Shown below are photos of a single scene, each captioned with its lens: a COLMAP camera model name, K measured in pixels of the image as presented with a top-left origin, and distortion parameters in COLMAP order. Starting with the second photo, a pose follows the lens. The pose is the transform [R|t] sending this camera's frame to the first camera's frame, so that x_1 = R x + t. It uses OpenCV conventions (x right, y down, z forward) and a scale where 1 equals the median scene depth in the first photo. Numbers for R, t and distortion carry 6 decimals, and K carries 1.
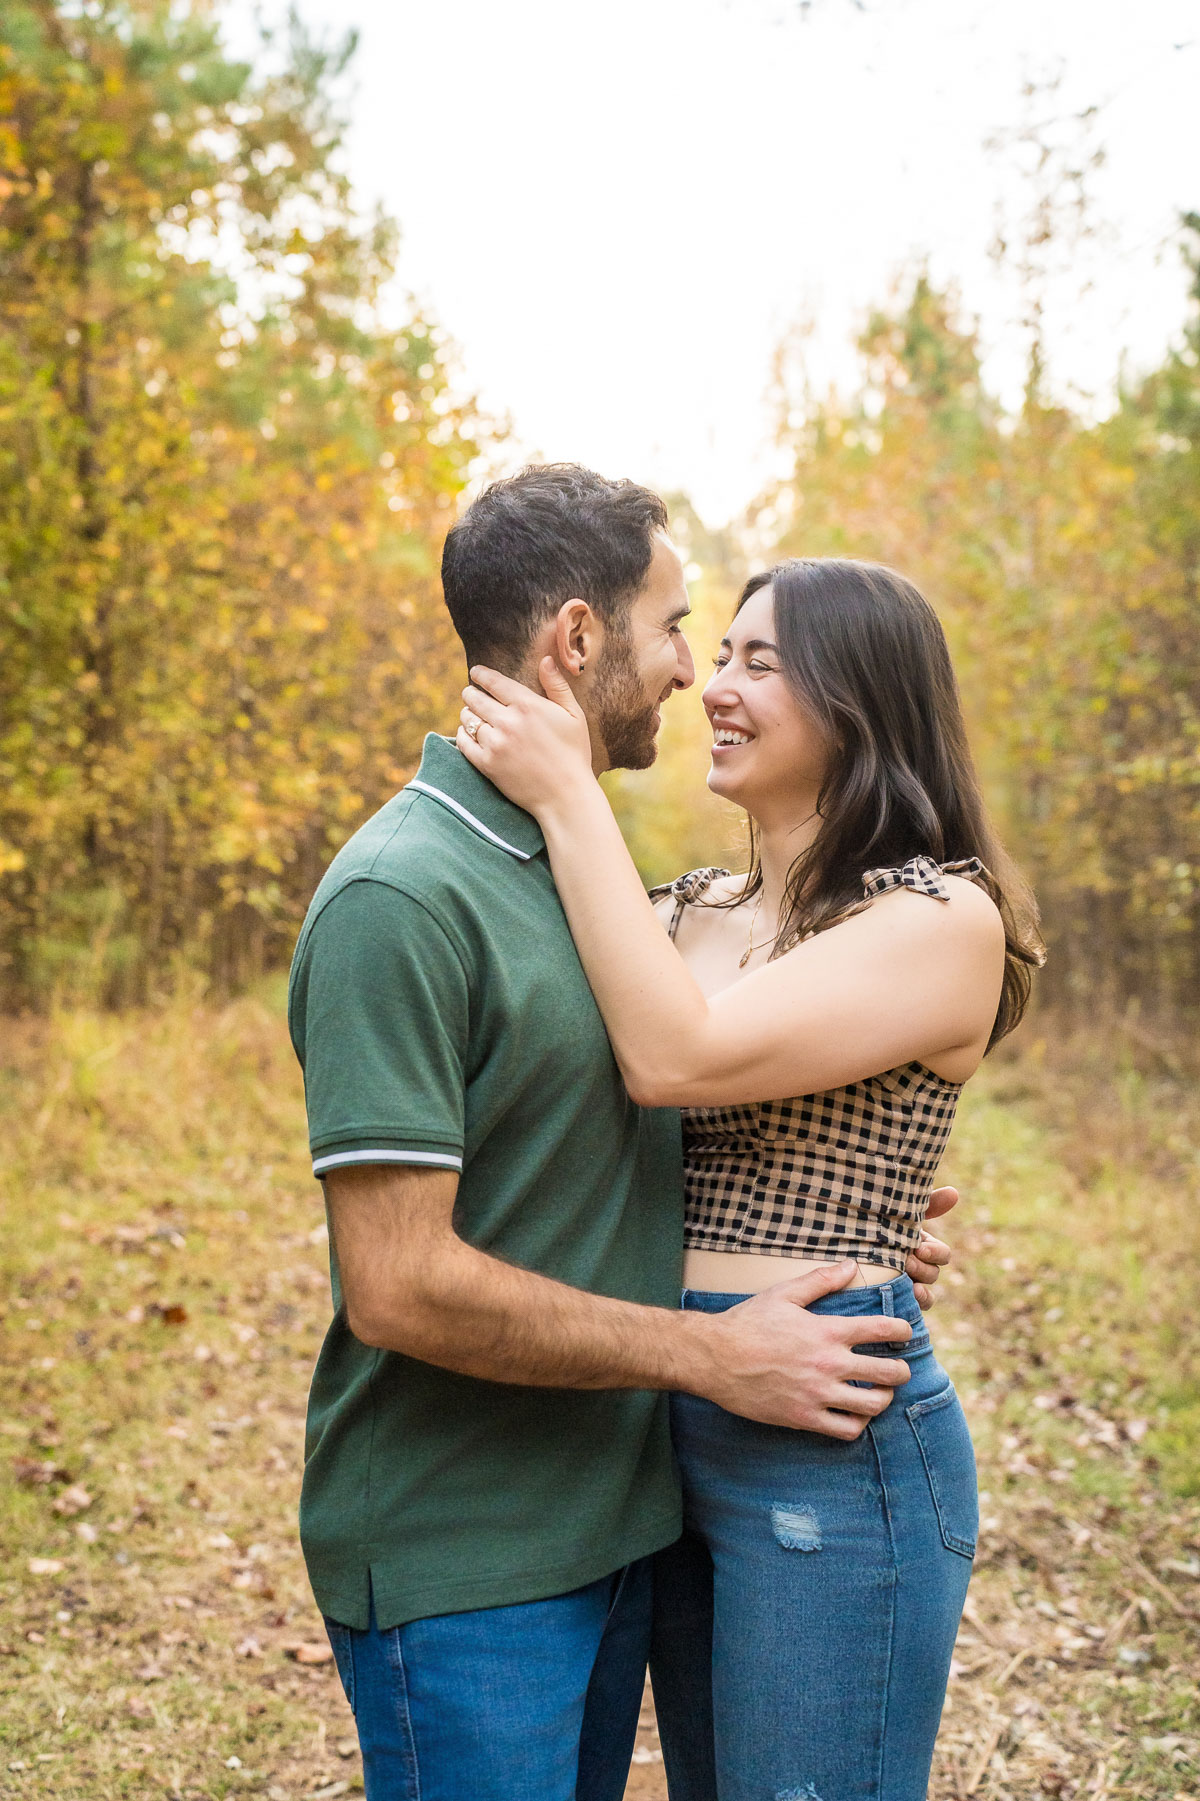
lens RADIAL K [[4086.7, 0, 535.9], [0, 4086.7, 877.4], [0, 0, 1]] dist [0.582251, -0.029951]
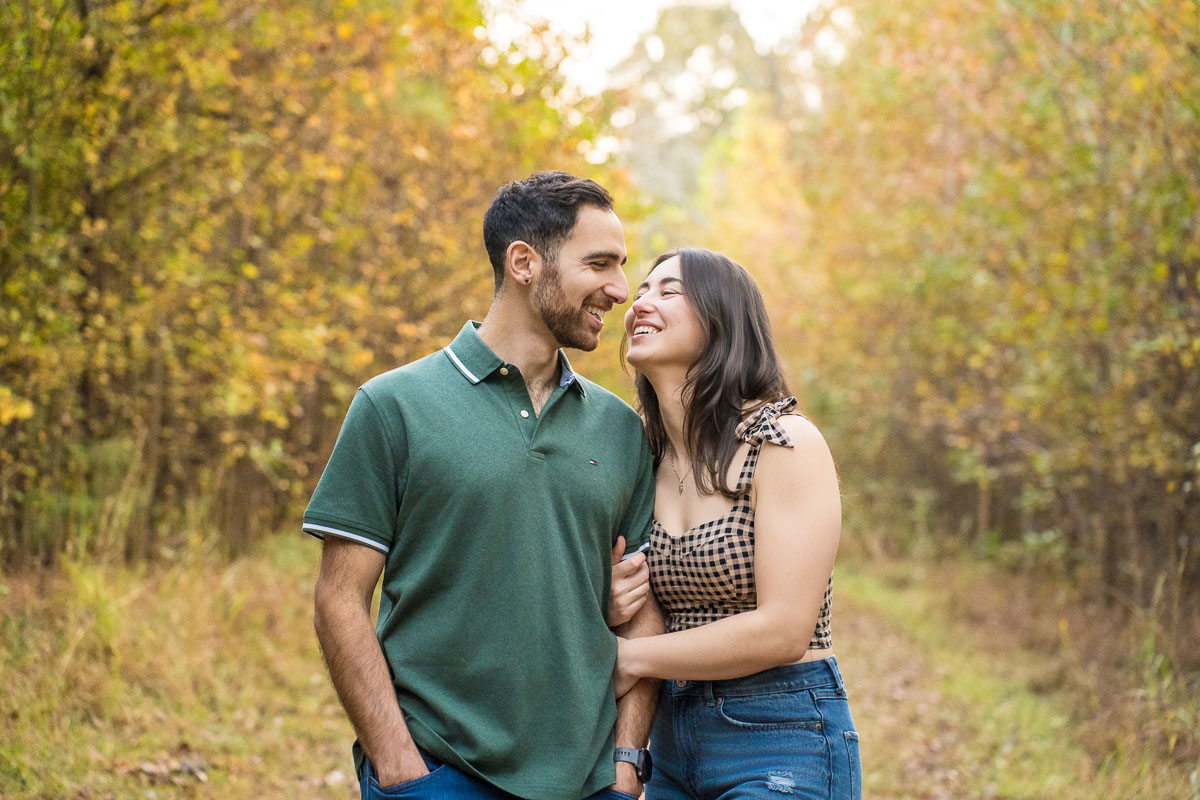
lens RADIAL K [[3133.7, 0, 602.2], [0, 3133.7, 353.4], [0, 0, 1]] dist [0.752918, -0.413508]
pose [[0.999596, 0.024783, 0.013945, 0.001198], [-0.024456, 0.999432, -0.023183, -0.003287], [-0.014512, 0.022832, 0.999634, 0.250850]]
